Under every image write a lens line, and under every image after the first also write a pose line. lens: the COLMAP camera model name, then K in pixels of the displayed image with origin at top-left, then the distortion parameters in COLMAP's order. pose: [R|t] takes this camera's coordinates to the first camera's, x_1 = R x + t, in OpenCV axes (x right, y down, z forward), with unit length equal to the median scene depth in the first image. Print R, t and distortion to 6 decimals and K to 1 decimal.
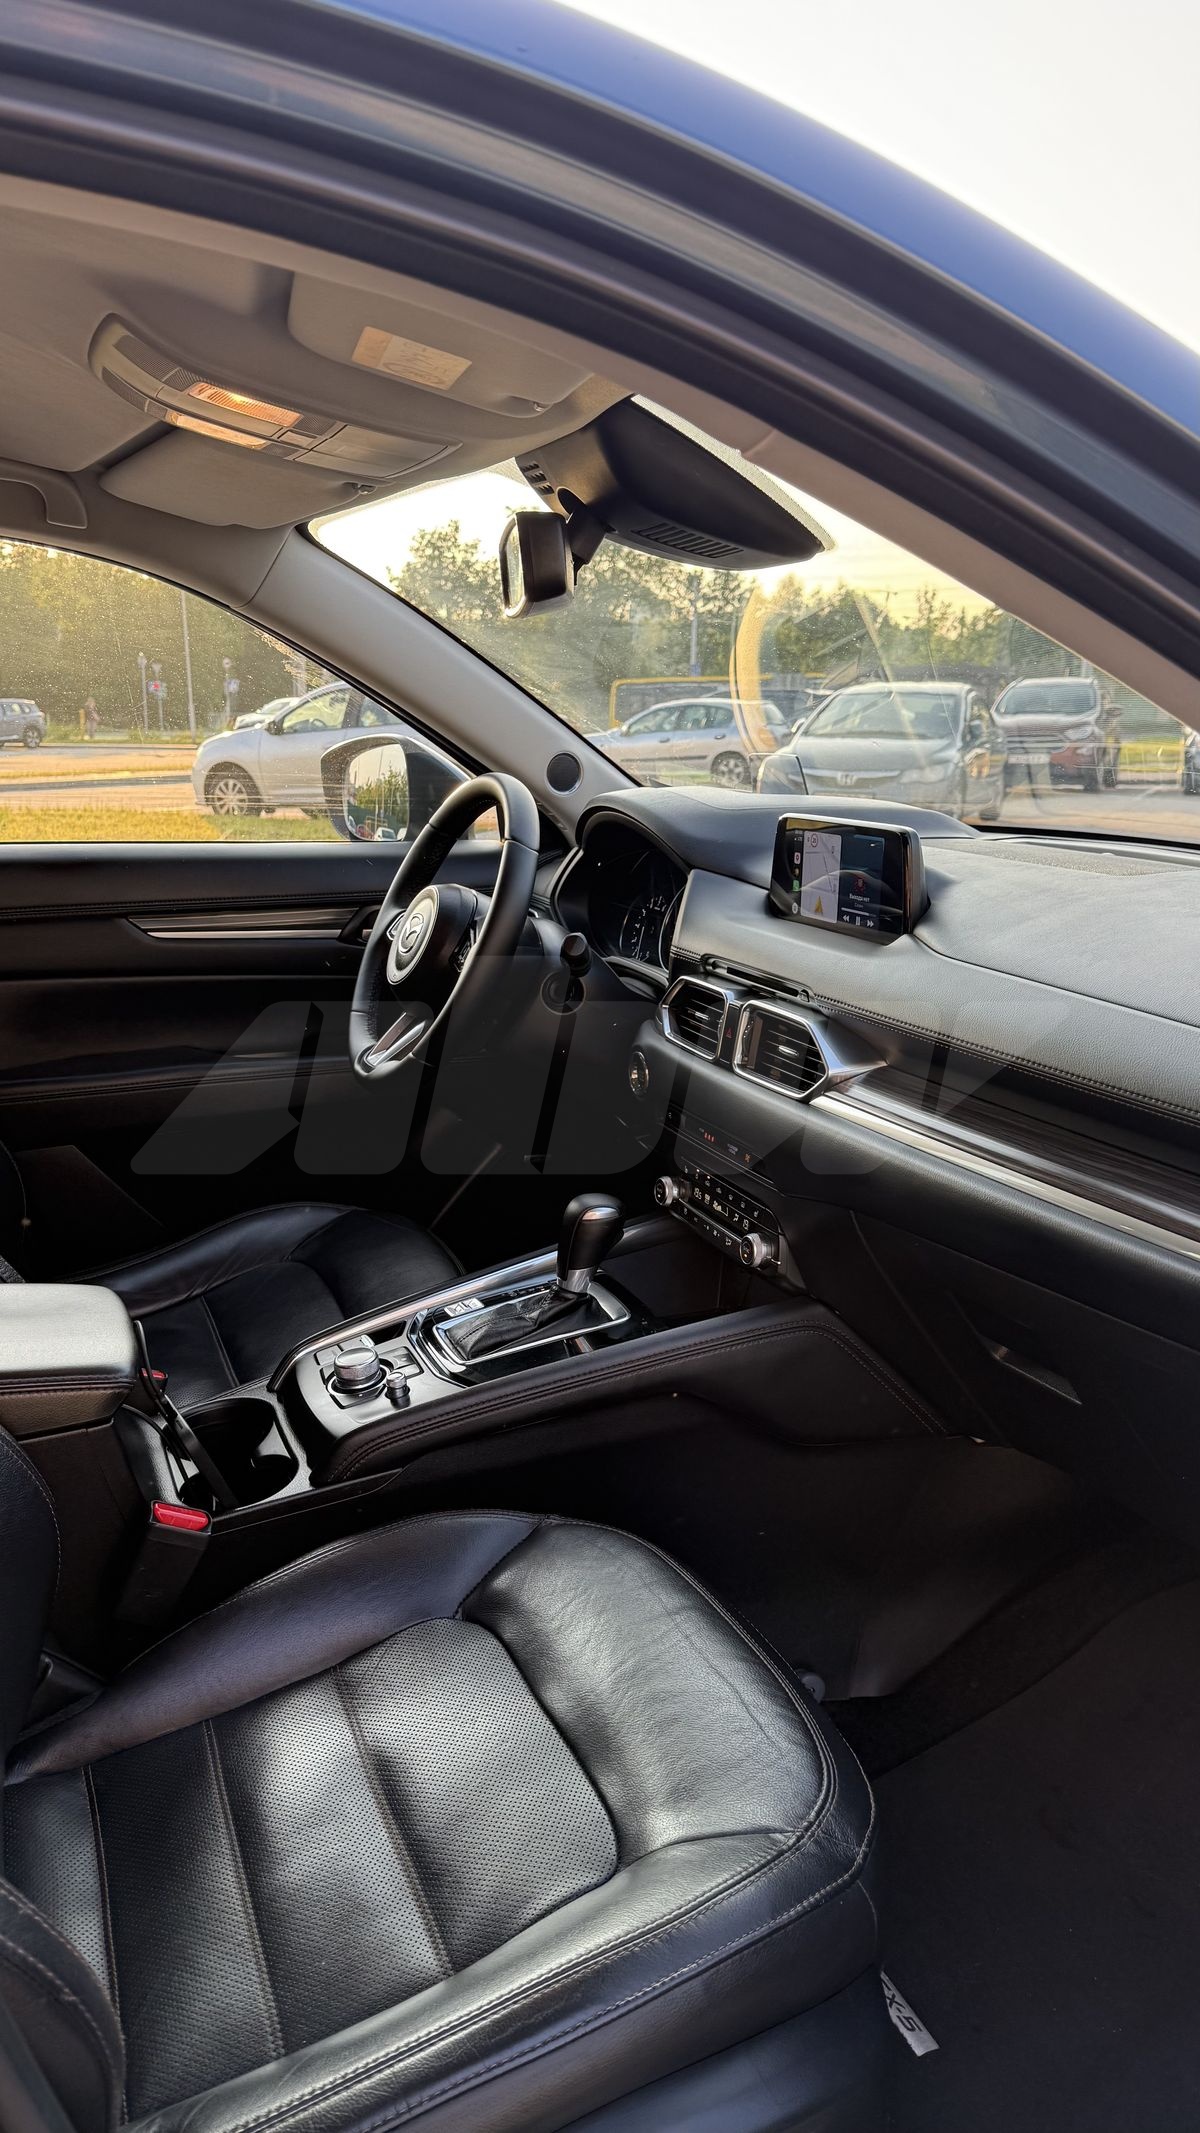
lens RADIAL K [[1572.9, 0, 565.0], [0, 1572.9, 1099.8], [0, 0, 1]] dist [0.148042, -0.290227]
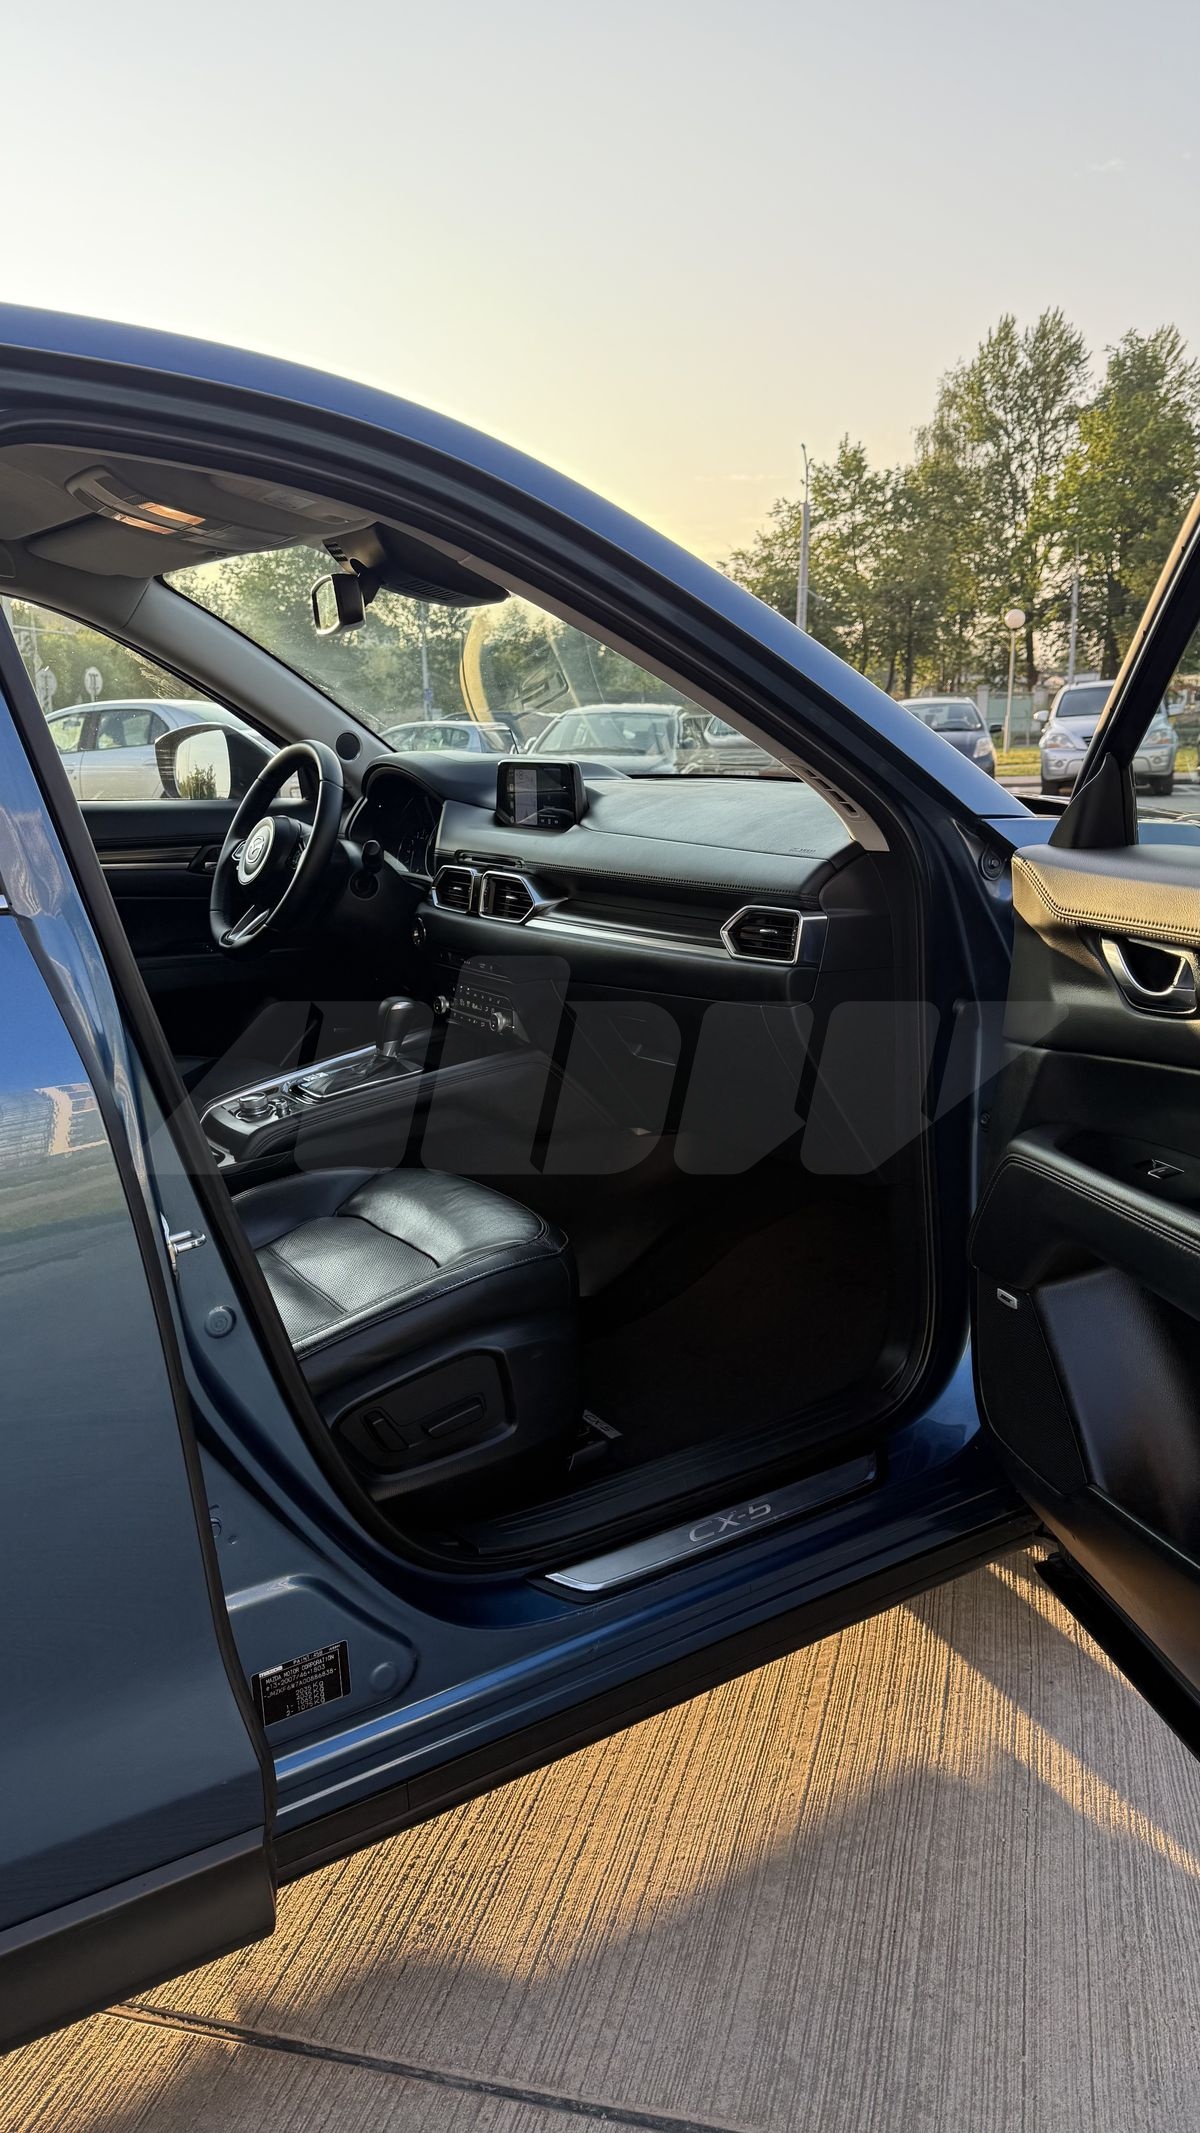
lens RADIAL K [[1576.8, 0, 600.0], [0, 1576.8, 1066.5], [0, 0, 1]] dist [0.102332, -0.111649]
pose [[0.983032, -0.053325, 0.175512, -0.055398], [0.059262, 0.997828, -0.028756, 0.166184], [-0.173597, 0.038669, 0.984057, -0.527855]]
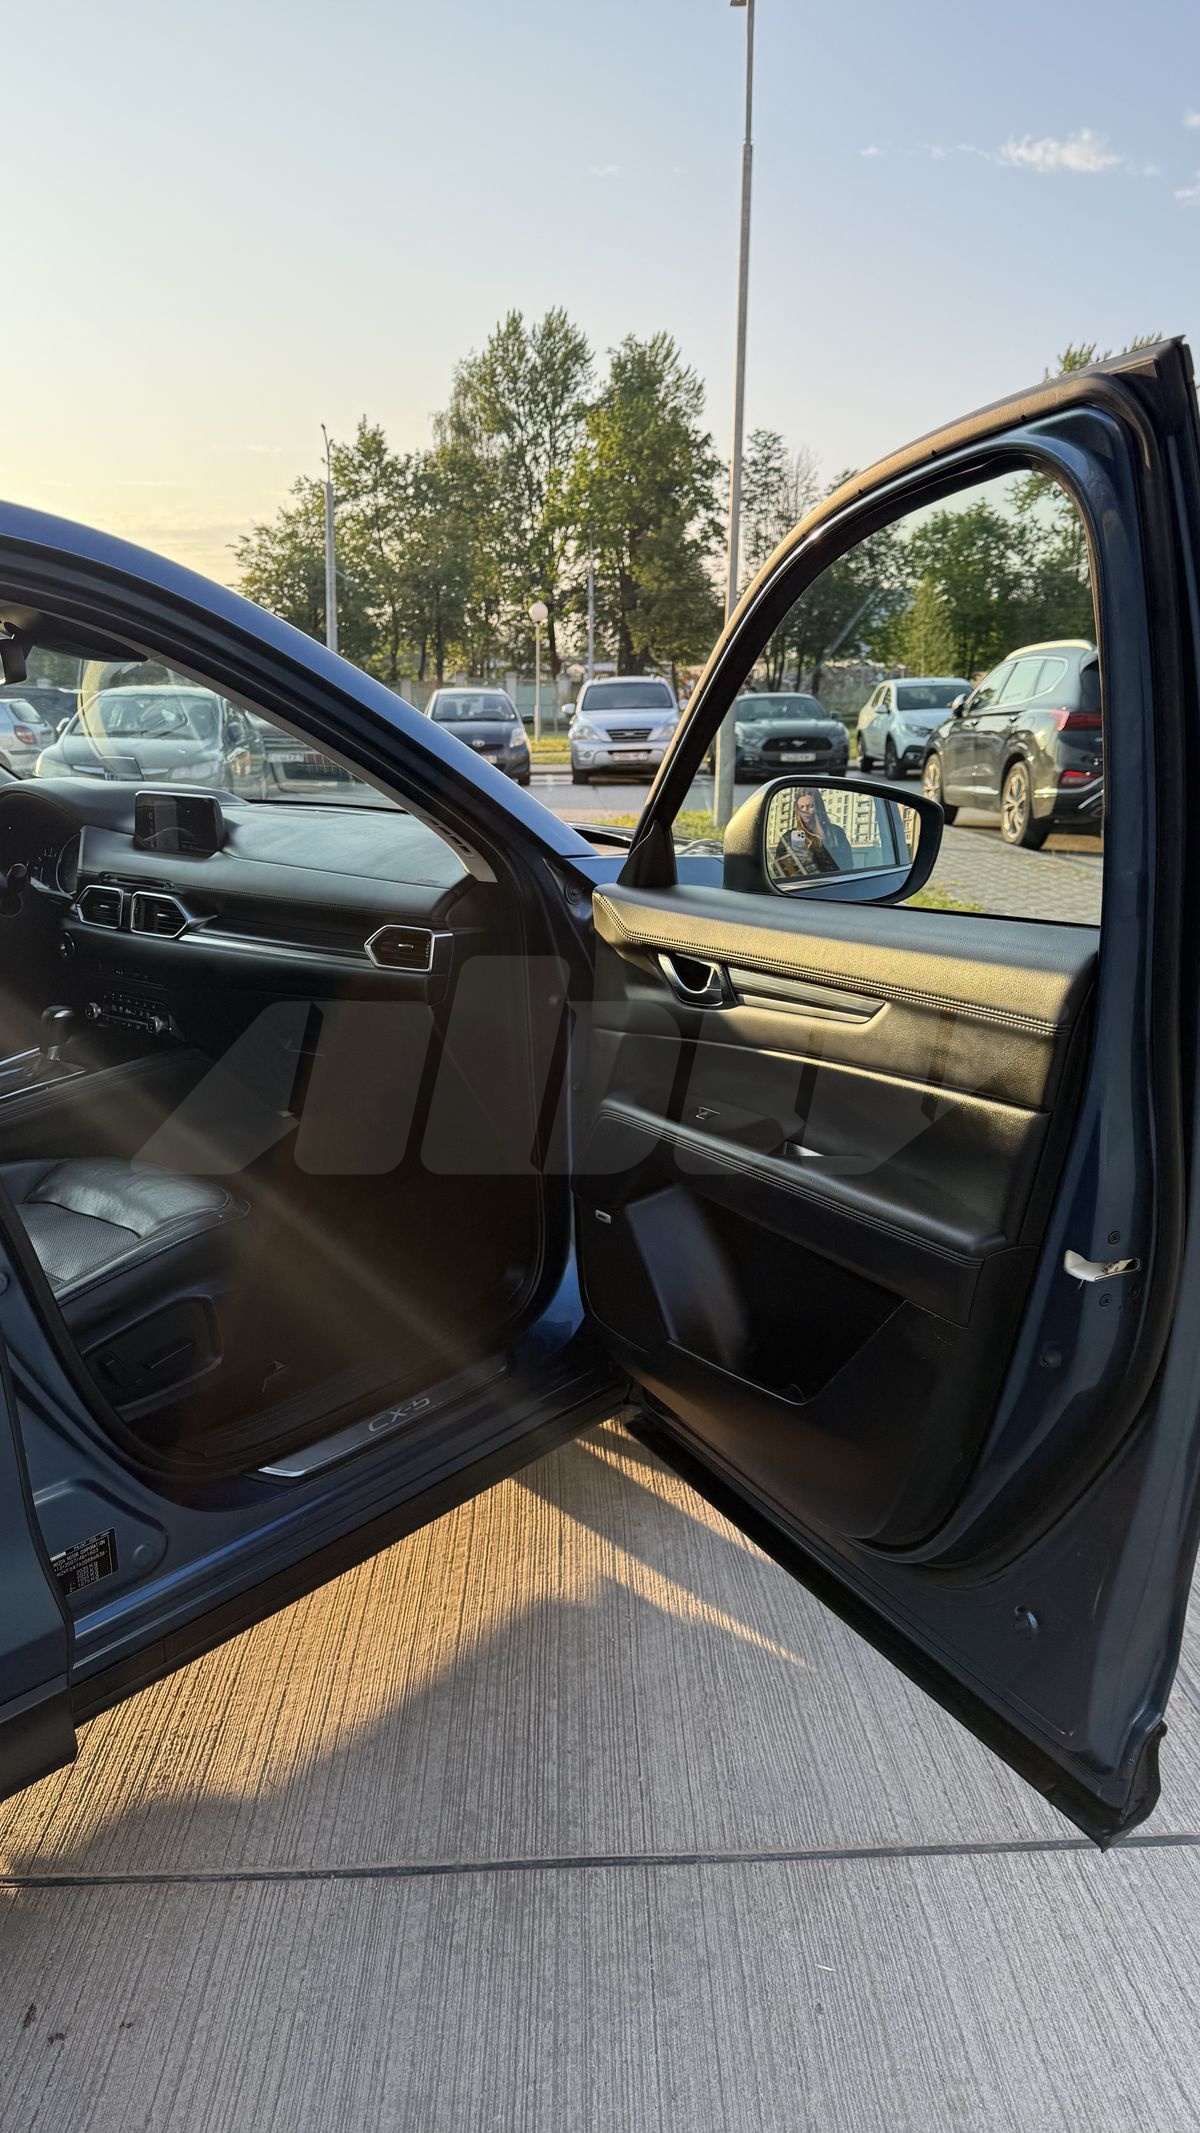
lens RADIAL K [[1576.2, 0, 542.9], [0, 1576.2, 1016.7], [0, 0, 1]] dist [0.235988, -0.157775]
pose [[0.907208, -0.086635, 0.411666, -0.205380], [0.107340, 0.993845, -0.027396, 0.160871], [-0.406758, 0.069042, 0.910923, -0.774195]]
